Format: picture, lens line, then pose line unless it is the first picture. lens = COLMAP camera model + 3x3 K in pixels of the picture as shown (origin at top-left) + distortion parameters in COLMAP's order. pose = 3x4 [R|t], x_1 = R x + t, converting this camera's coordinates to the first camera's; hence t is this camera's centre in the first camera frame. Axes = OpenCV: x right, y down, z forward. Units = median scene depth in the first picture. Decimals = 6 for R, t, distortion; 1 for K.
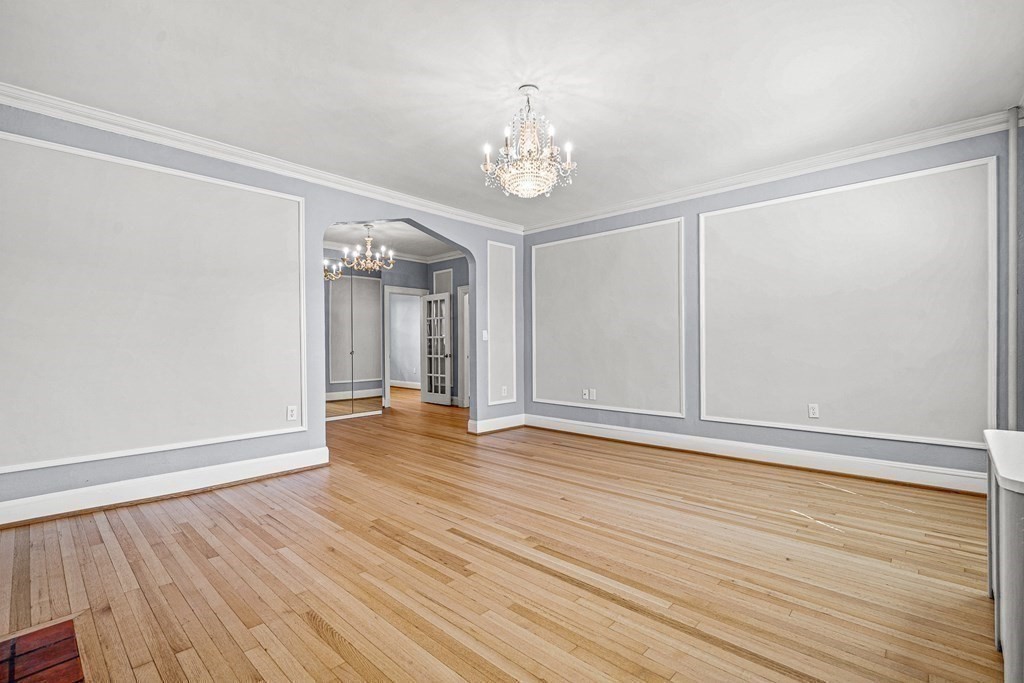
lens RADIAL K [[460.1, 0, 510.0], [0, 460.1, 343.4], [0, 0, 1]] dist [-0.000284, -0.000107]
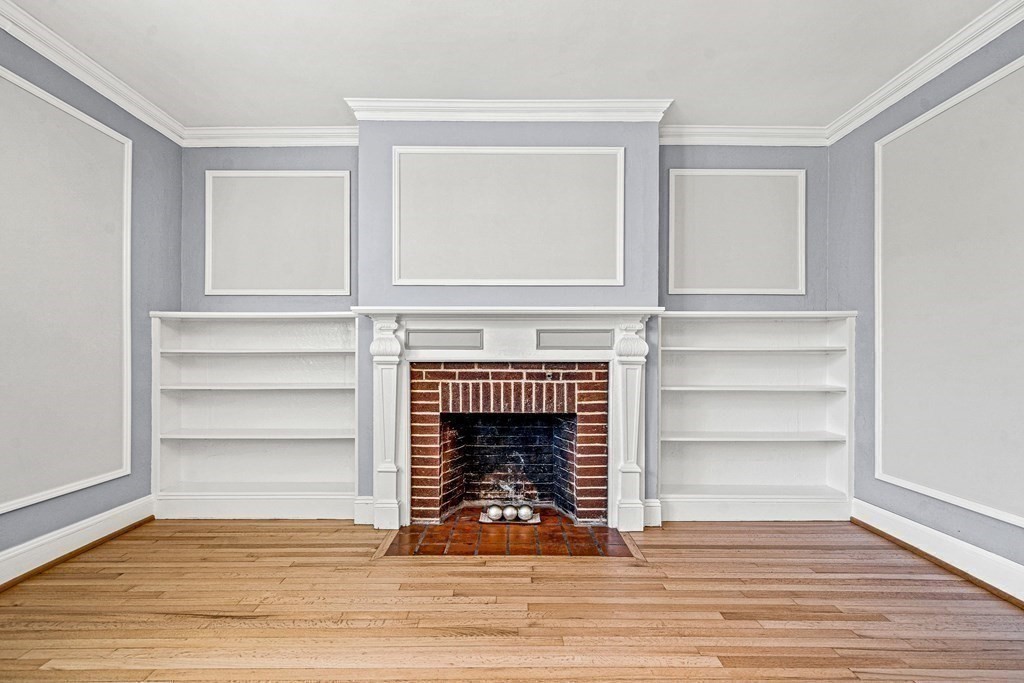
lens RADIAL K [[467.4, 0, 507.1], [0, 467.4, 355.7], [0, 0, 1]] dist [-0.000639, -0.000188]
pose [[-0.728891, 0.004141, -0.684617, 0.149588], [0.000385, 0.999984, 0.005638, 0.006507], [0.684630, 0.003846, -0.728881, 1.086669]]
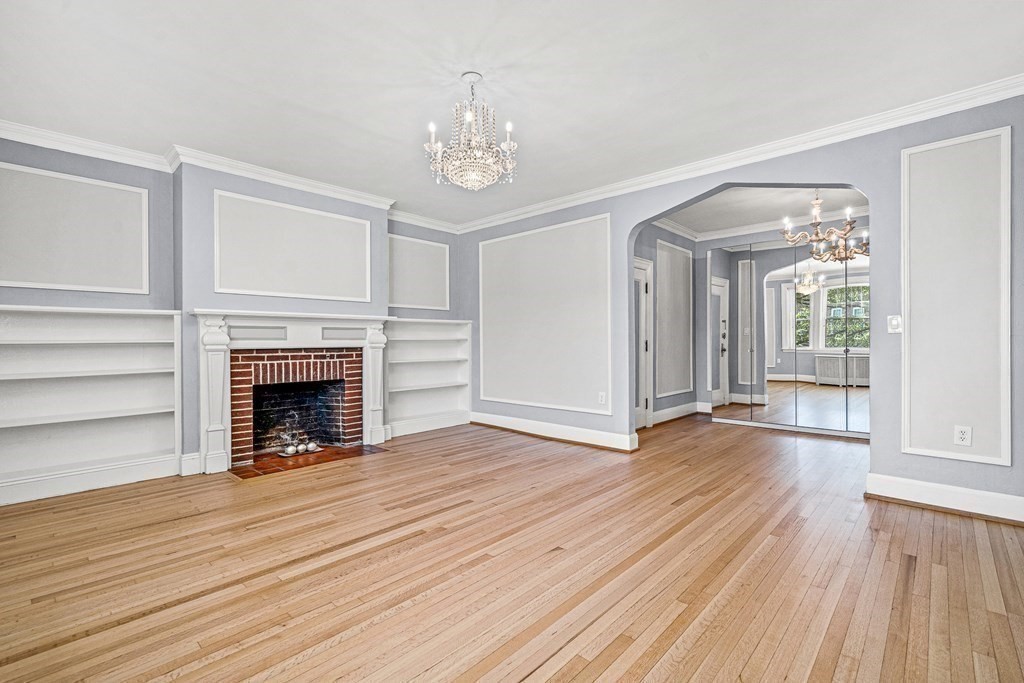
lens RADIAL K [[460.1, 0, 510.0], [0, 460.1, 343.4], [0, 0, 1]] dist [-0.000284, -0.000107]
pose [[0.000413, 0.009888, -0.999951, 0.967163], [0.002557, 0.999948, 0.009889, -0.003394], [0.999997, -0.002561, 0.000387, 1.036448]]
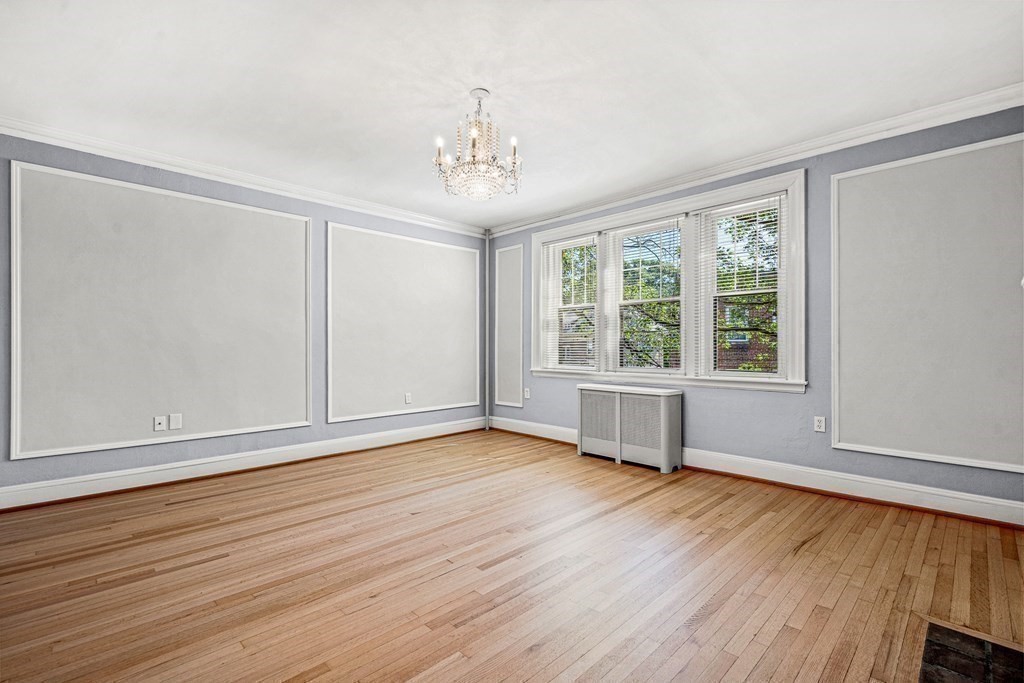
lens RADIAL K [[460.1, 0, 510.0], [0, 460.1, 343.4], [0, 0, 1]] dist [-0.000284, -0.000107]
pose [[0.046285, 0.012778, 0.998847, -0.917247], [0.000910, 0.999917, -0.012834, 0.003898], [-0.998928, 0.001503, 0.046270, 0.854973]]
